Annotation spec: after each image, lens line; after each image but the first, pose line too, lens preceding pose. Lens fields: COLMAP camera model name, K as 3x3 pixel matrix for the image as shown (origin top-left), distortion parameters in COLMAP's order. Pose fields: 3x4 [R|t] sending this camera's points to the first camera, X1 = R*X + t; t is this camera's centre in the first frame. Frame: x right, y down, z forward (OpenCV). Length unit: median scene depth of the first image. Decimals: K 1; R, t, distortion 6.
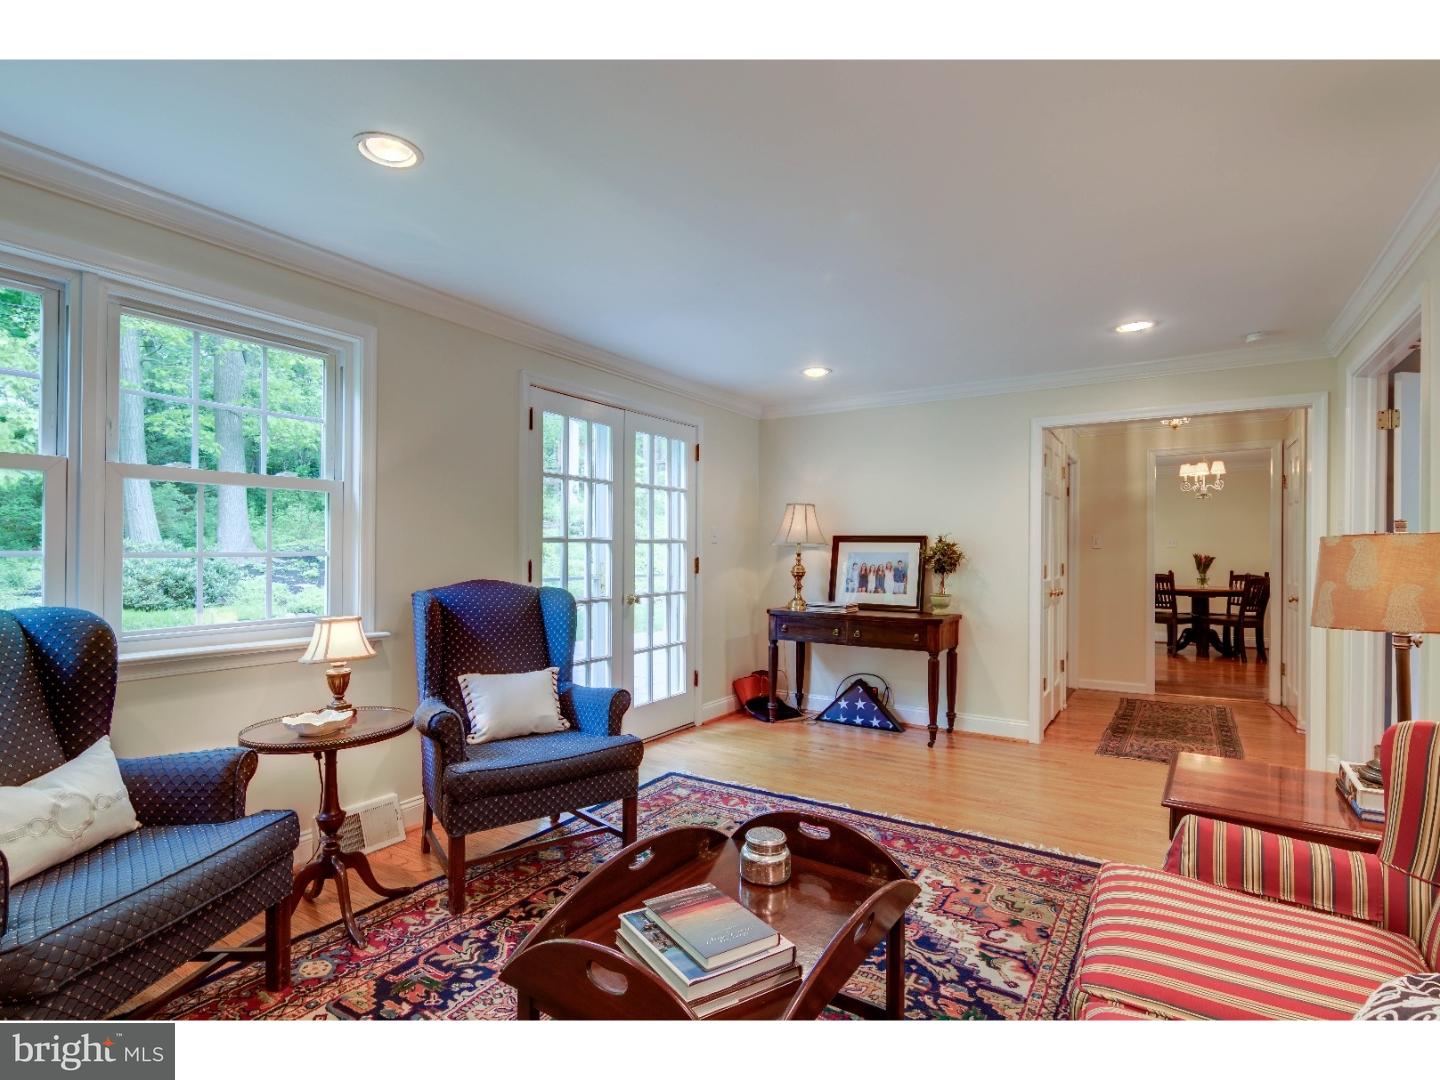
lens RADIAL K [[729.5, 0, 715.6], [0, 729.5, 542.7], [0, 0, 1]] dist [0.000607, -0.001503]
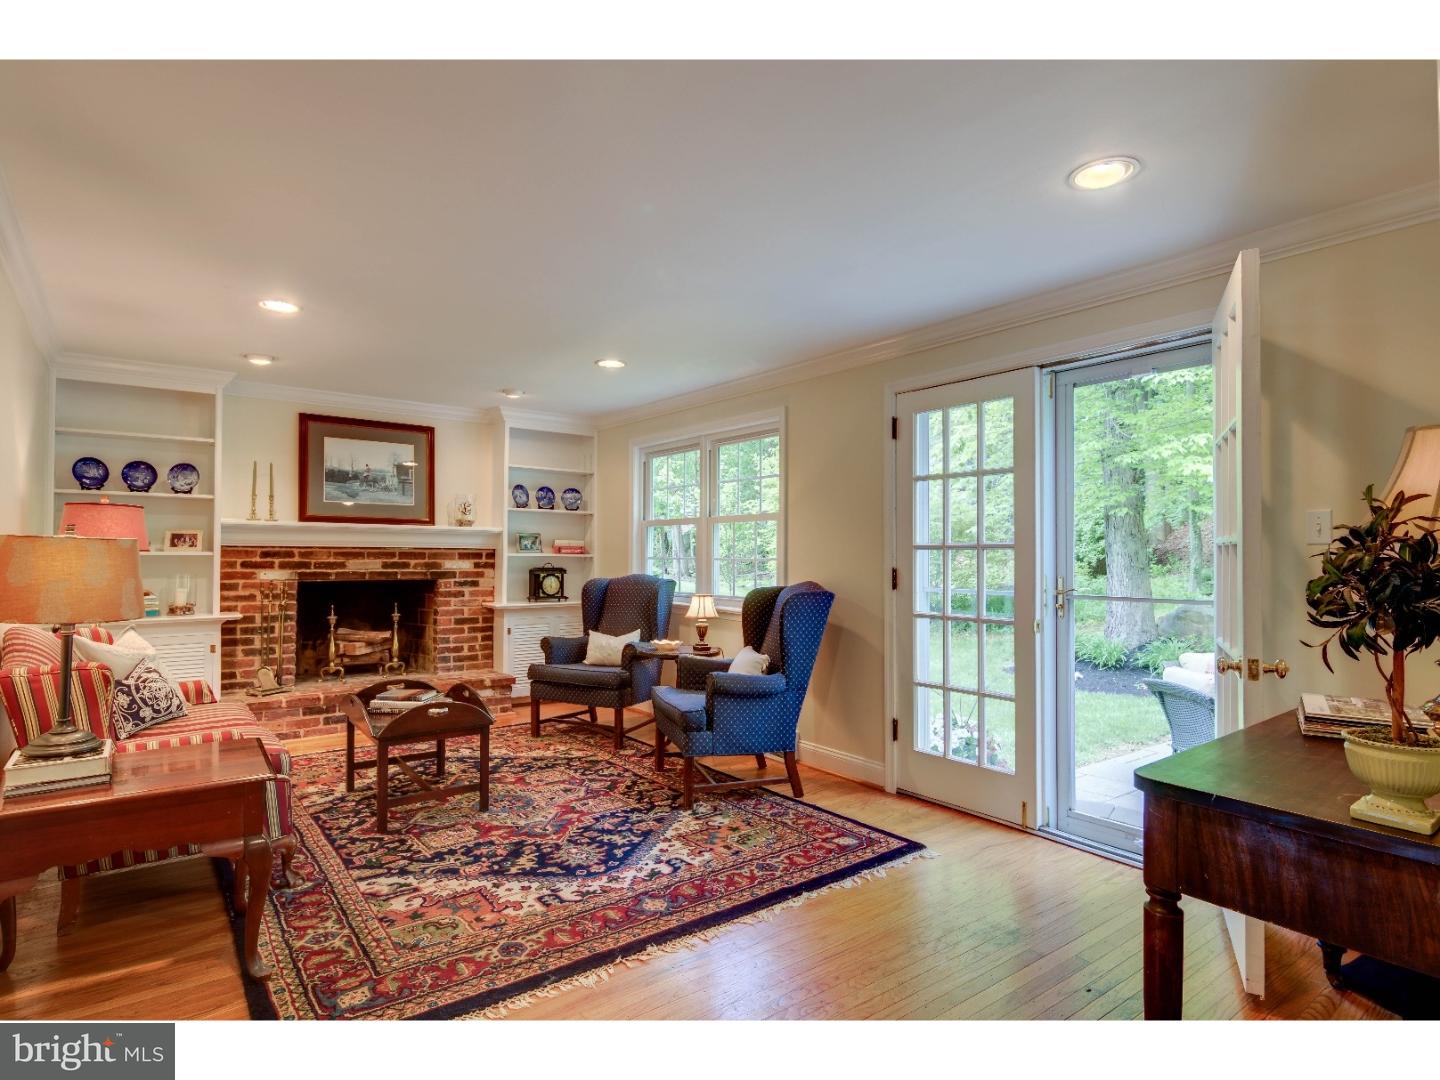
lens RADIAL K [[774.1, 0, 720.0], [0, 774.1, 540.0], [0, 0, 1]] dist [0.002539, -0.002188]
pose [[-0.345003, -0.023163, -0.938316, 1.370812], [-0.004533, 0.999725, -0.023012, 0.018717], [0.938591, -0.003685, -0.345013, 1.880443]]
